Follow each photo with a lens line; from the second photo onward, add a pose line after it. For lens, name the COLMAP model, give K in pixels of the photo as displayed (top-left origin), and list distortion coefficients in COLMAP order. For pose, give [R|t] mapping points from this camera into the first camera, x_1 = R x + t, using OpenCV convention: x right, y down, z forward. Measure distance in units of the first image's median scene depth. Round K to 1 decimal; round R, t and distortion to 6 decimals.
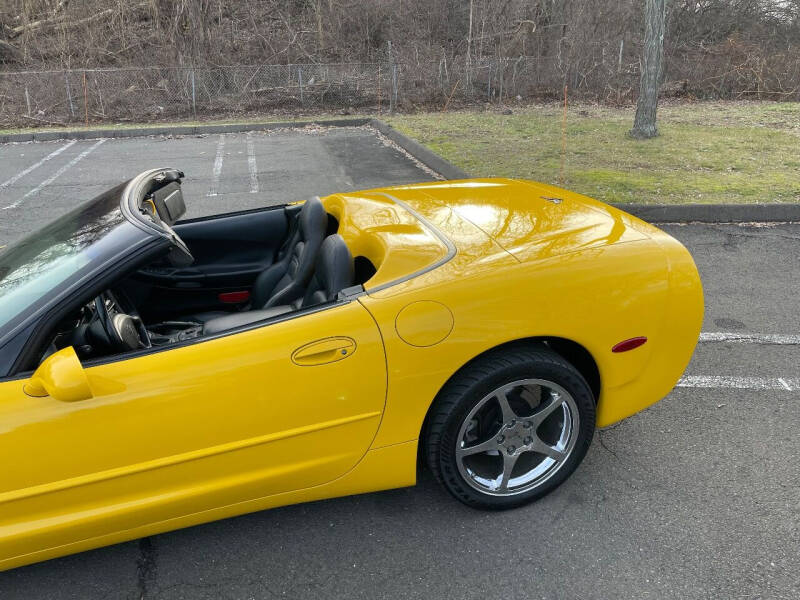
lens RADIAL K [[604.2, 0, 396.6], [0, 604.2, 305.0], [0, 0, 1]] dist [0.076341, -0.102619]
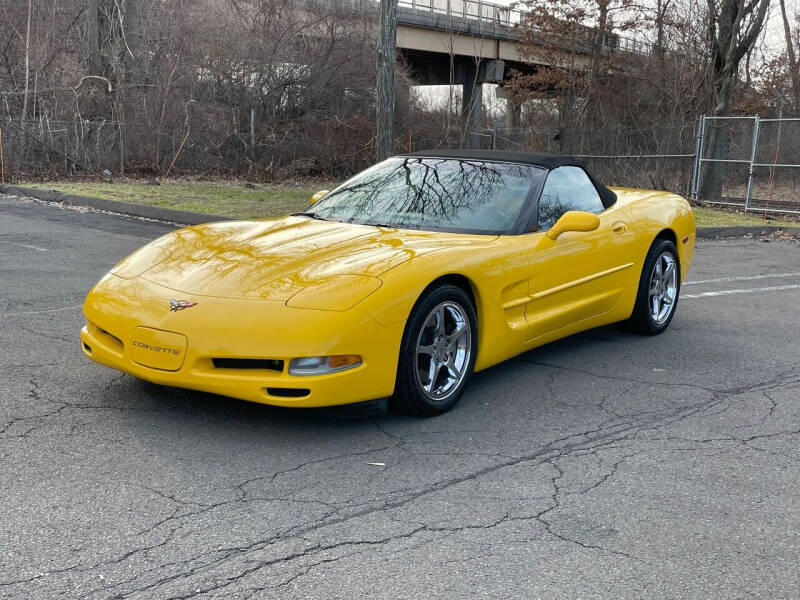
lens RADIAL K [[974.7, 0, 409.7], [0, 974.7, 301.2], [0, 0, 1]] dist [0.112194, -0.181113]
pose [[0.790256, -0.055637, 0.610246, -0.398404], [0.188568, 0.969625, -0.155790, 0.103102], [-0.583042, 0.238186, 0.776743, -0.154964]]
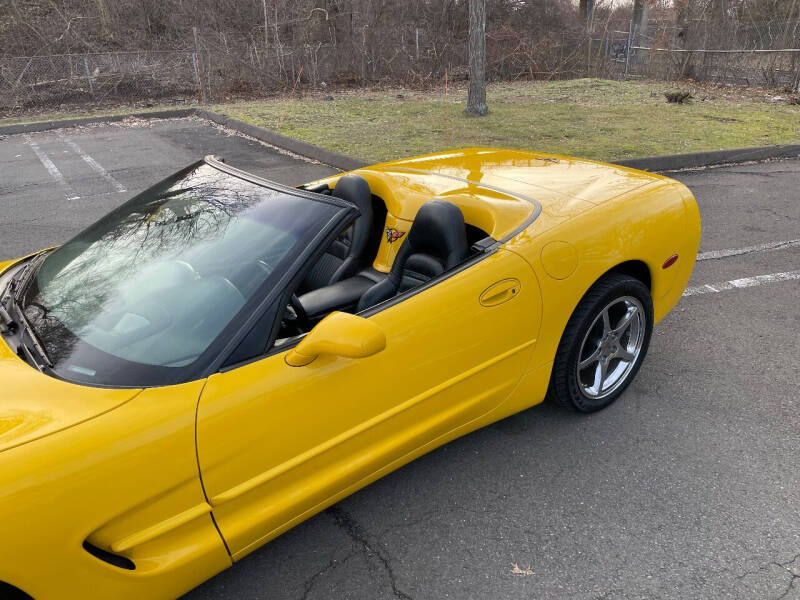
lens RADIAL K [[607.3, 0, 402.1], [0, 607.3, 297.3], [0, 0, 1]] dist [0.075866, -0.106243]
pose [[0.933860, -0.144444, 0.327173, -0.104063], [0.143007, 0.989309, 0.028582, 0.003855], [-0.327803, 0.020097, 0.944532, -0.006420]]
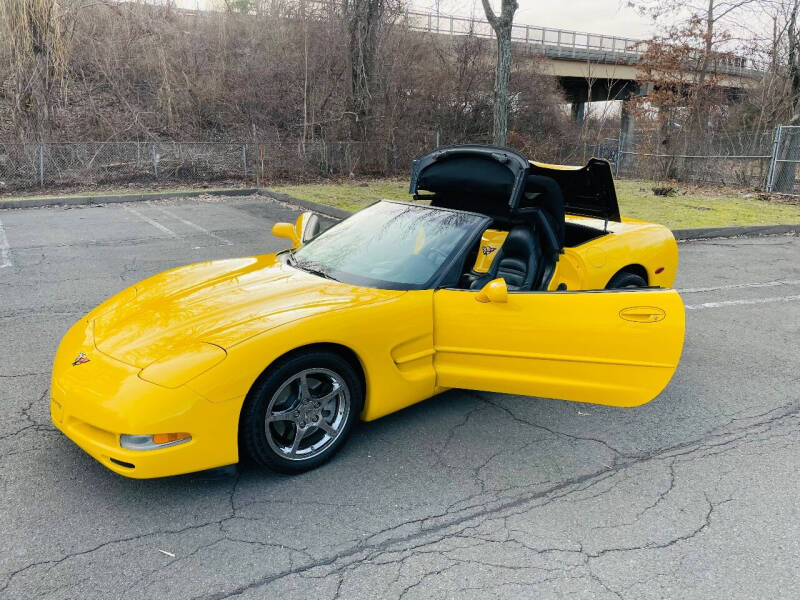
lens RADIAL K [[600.2, 0, 400.0], [0, 600.2, 300.0], [0, 0, 1]] dist [0.074934, -0.096088]
pose [[0.935283, -0.069198, 0.347070, -0.212533], [0.113290, 0.987633, -0.108383, 0.052053], [-0.335277, 0.140688, 0.931556, -0.113010]]
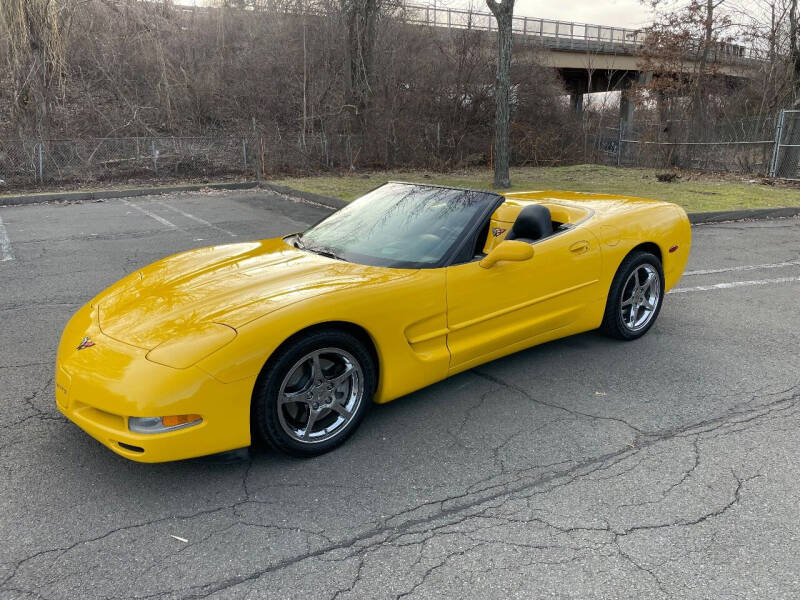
lens RADIAL K [[600.2, 0, 402.4], [0, 600.2, 295.6], [0, 0, 1]] dist [0.076965, -0.100654]
pose [[0.933474, -0.084759, 0.348486, -0.215171], [0.129598, 0.985733, -0.107399, 0.057758], [-0.334412, 0.145417, 0.931141, -0.103875]]
